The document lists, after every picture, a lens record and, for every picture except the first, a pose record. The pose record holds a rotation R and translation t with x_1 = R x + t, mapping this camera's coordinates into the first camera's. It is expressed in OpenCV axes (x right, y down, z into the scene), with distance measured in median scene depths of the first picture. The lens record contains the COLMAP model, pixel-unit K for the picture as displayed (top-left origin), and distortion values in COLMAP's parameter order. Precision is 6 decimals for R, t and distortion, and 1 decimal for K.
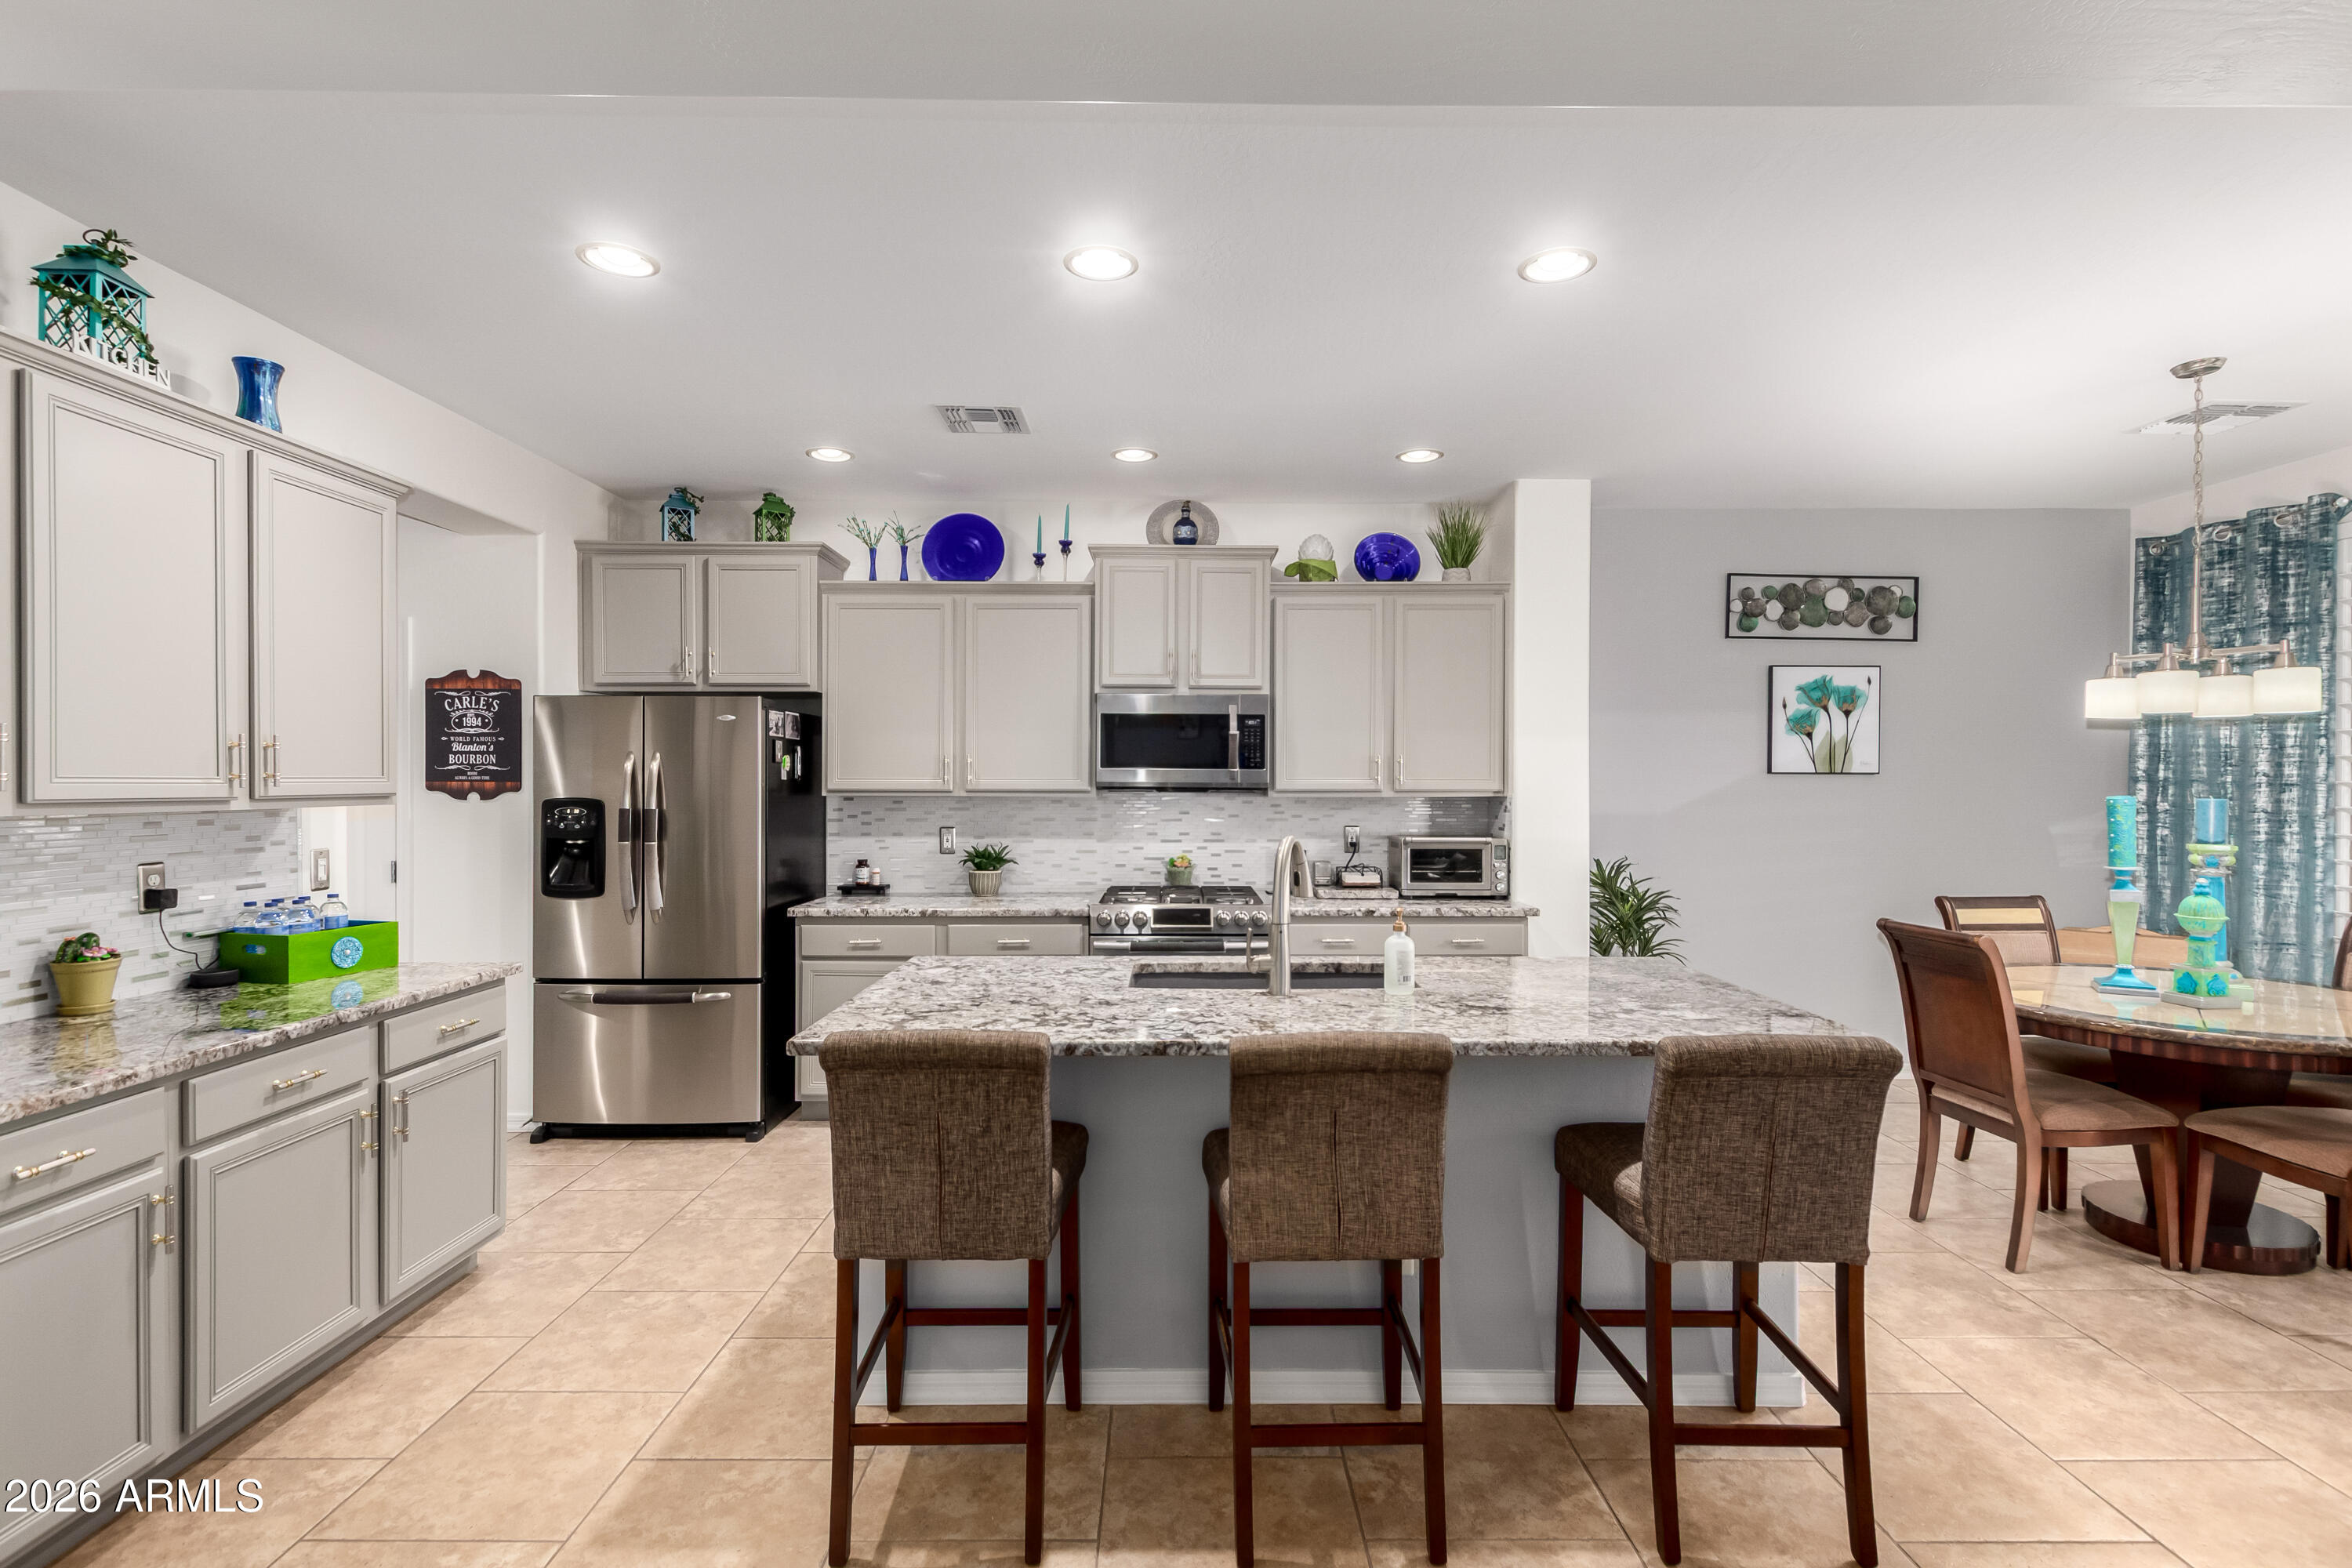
lens RADIAL K [[1110.9, 0, 1159.9], [0, 1110.9, 794.6], [0, 0, 1]] dist [0.002526, -0.001144]
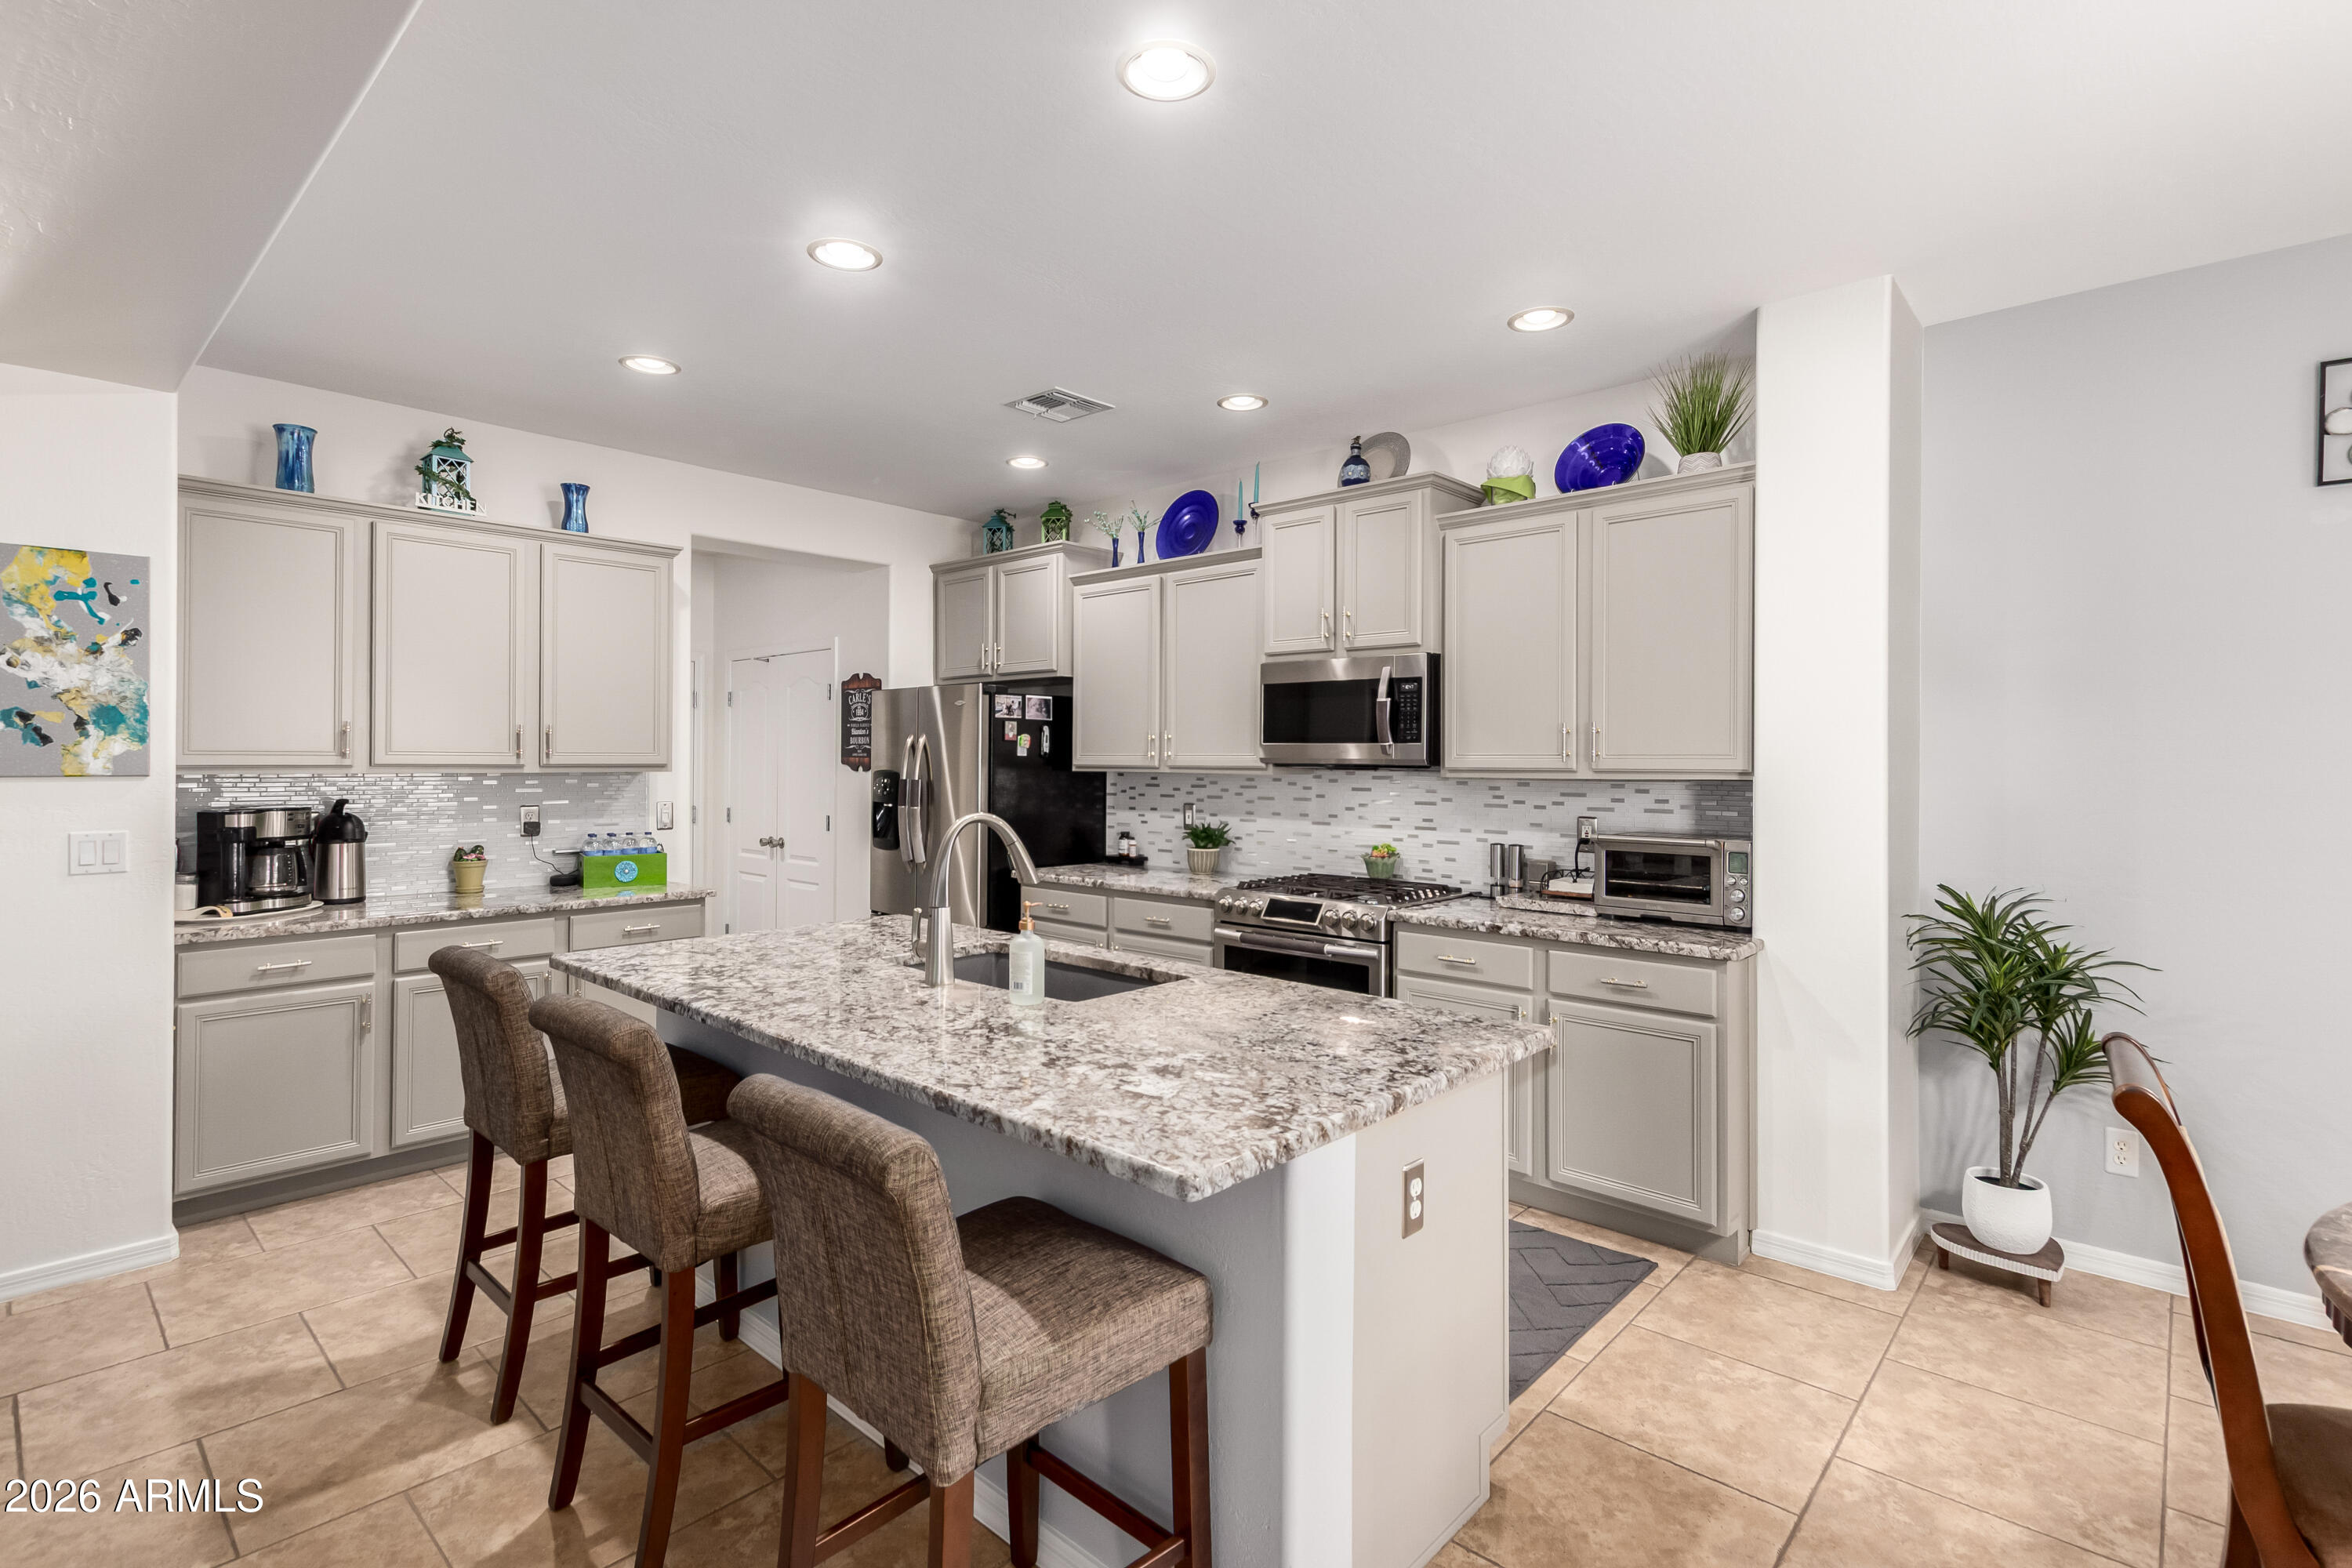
lens RADIAL K [[1110.9, 0, 1159.3], [0, 1110.9, 762.5], [0, 0, 1]] dist [0.002526, -0.001144]
pose [[0.727628, 0.002752, -0.685966, 0.512297], [-0.011323, 0.999904, -0.007999, 0.000550], [0.685878, 0.013587, 0.727589, 0.264329]]
